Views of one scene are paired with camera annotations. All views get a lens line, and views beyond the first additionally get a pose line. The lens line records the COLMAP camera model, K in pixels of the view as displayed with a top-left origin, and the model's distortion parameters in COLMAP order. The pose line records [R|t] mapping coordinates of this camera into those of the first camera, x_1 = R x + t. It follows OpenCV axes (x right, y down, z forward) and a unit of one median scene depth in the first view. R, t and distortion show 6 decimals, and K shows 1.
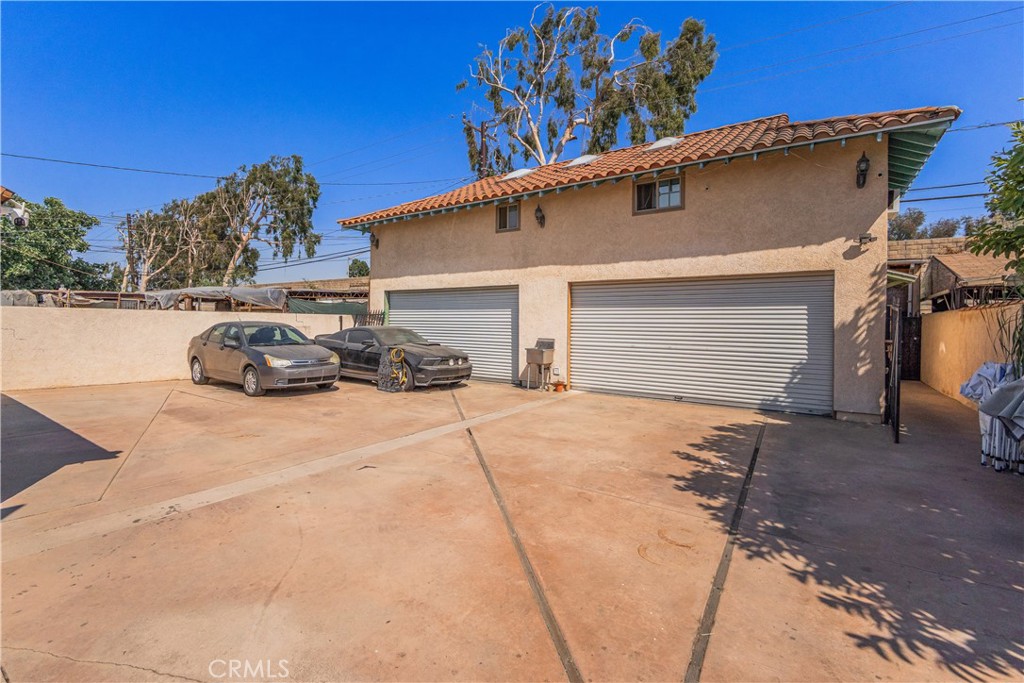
lens RADIAL K [[428.4, 0, 528.3], [0, 428.4, 327.0], [0, 0, 1]] dist [-0.000990, -0.000074]
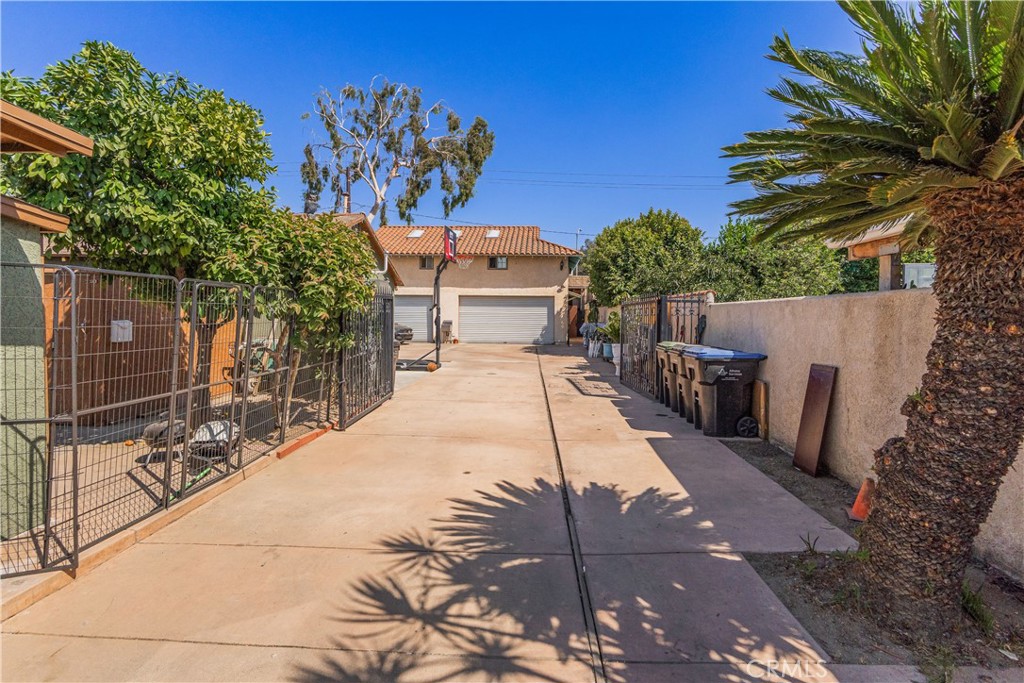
lens RADIAL K [[447.5, 0, 507.7], [0, 447.5, 338.9], [0, 0, 1]] dist [-0.000173, -0.000186]
pose [[0.873484, -0.029834, 0.485938, -0.825905], [0.004906, 0.998609, 0.052491, 0.003511], [-0.486829, -0.043466, 0.872415, -1.187202]]
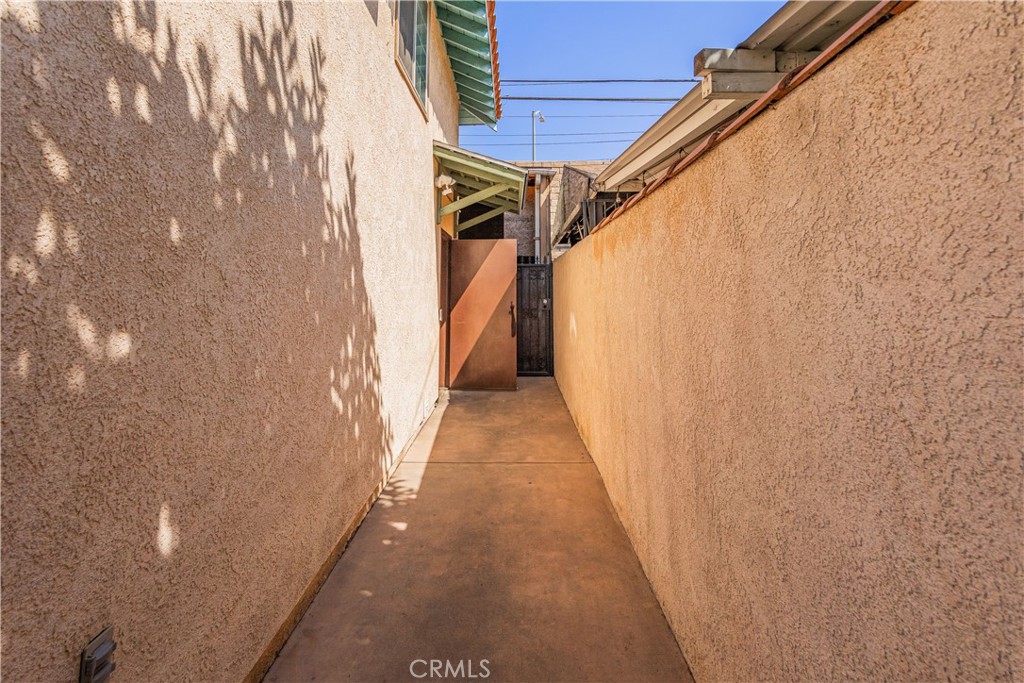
lens RADIAL K [[447.5, 0, 507.7], [0, 447.5, 338.9], [0, 0, 1]] dist [-0.000173, -0.000186]
pose [[0.836835, -0.121886, 0.533714, 0.621516], [0.072490, 0.990986, 0.112654, 0.006217], [-0.542635, -0.055584, 0.838128, 0.604343]]
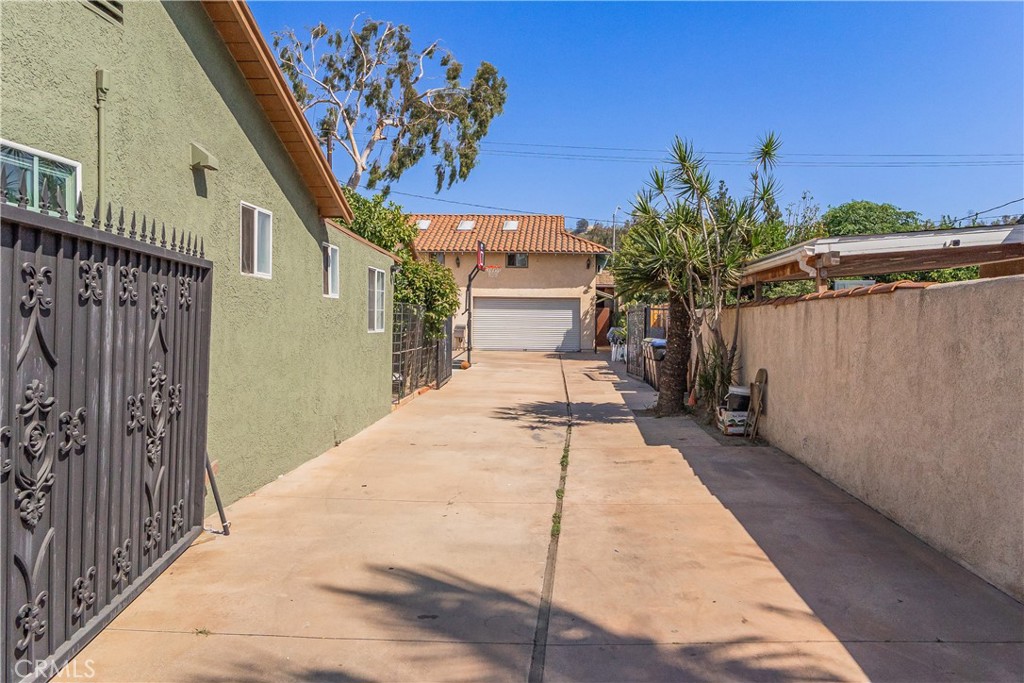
lens RADIAL K [[764.7, 0, 512.0], [0, 764.7, 341.5], [0, 0, 1]] dist [0.002637, 0.000727]
pose [[0.875772, -0.016556, 0.482440, -1.464863], [0.002494, 0.999554, 0.029773, 0.001563], [-0.482718, -0.024871, 0.875423, -2.217141]]
